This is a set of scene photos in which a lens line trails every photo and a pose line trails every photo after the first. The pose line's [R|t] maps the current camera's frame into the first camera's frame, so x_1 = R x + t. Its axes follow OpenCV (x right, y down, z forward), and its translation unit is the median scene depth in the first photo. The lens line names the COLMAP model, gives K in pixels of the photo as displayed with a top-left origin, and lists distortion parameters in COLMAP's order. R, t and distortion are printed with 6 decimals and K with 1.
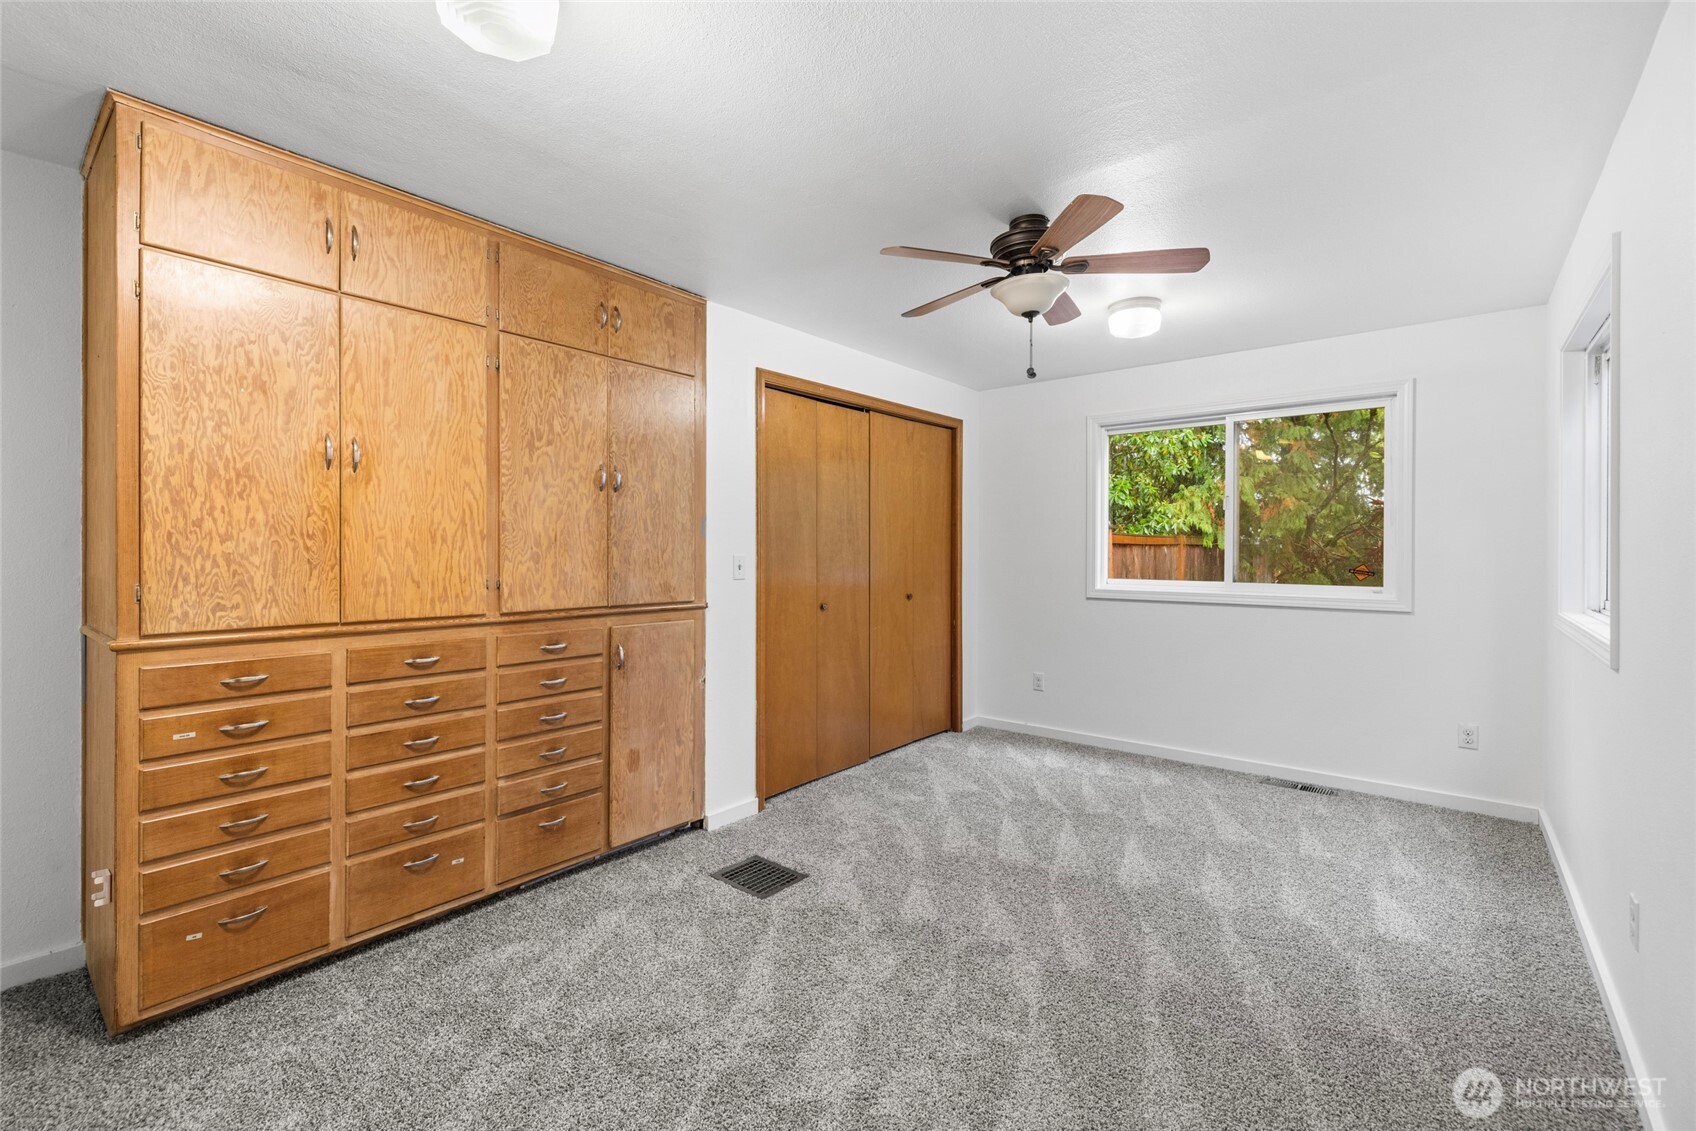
lens RADIAL K [[730.0, 0, 832.1], [0, 730.0, 541.6], [0, 0, 1]] dist [0.001157, 0.000527]
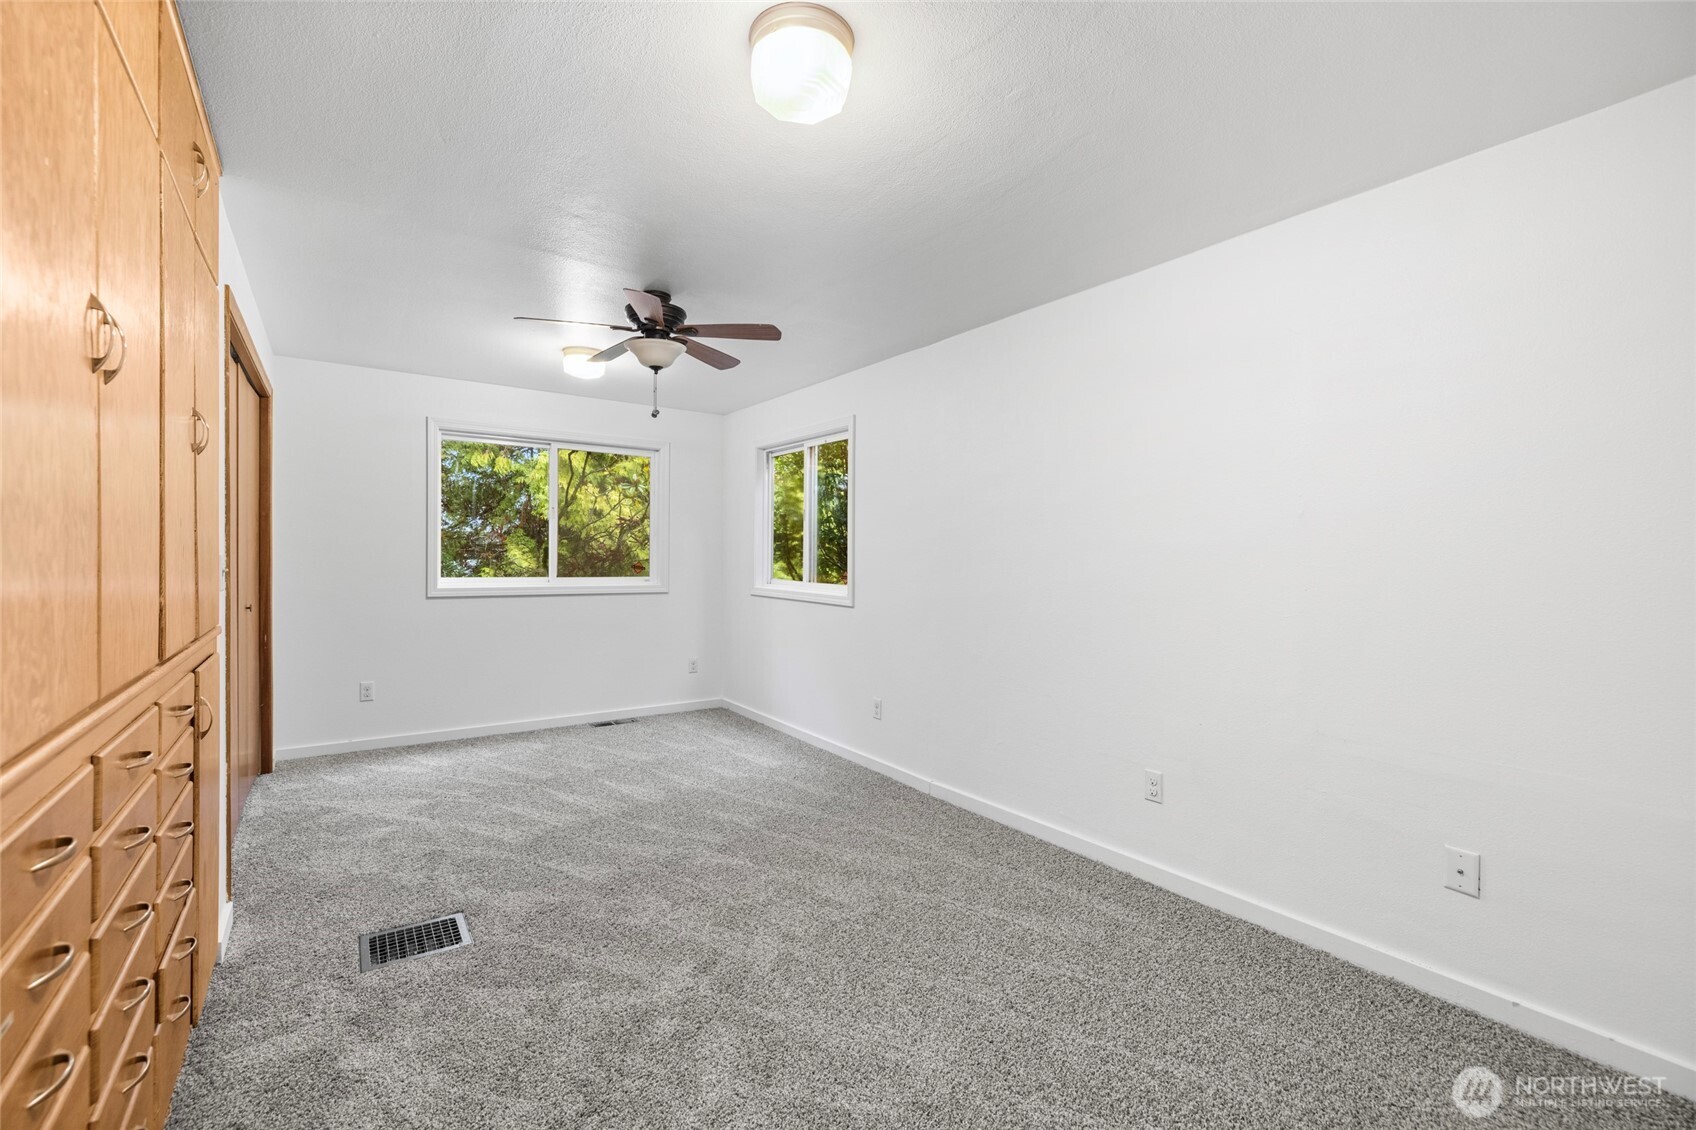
lens RADIAL K [[730.0, 0, 832.1], [0, 730.0, 541.1], [0, 0, 1]] dist [0.001157, 0.000527]
pose [[0.257948, 0.020423, 0.965943, -0.710689], [-0.022051, 0.999641, -0.015247, 0.003260], [-0.965907, -0.017367, 0.258305, 0.295857]]
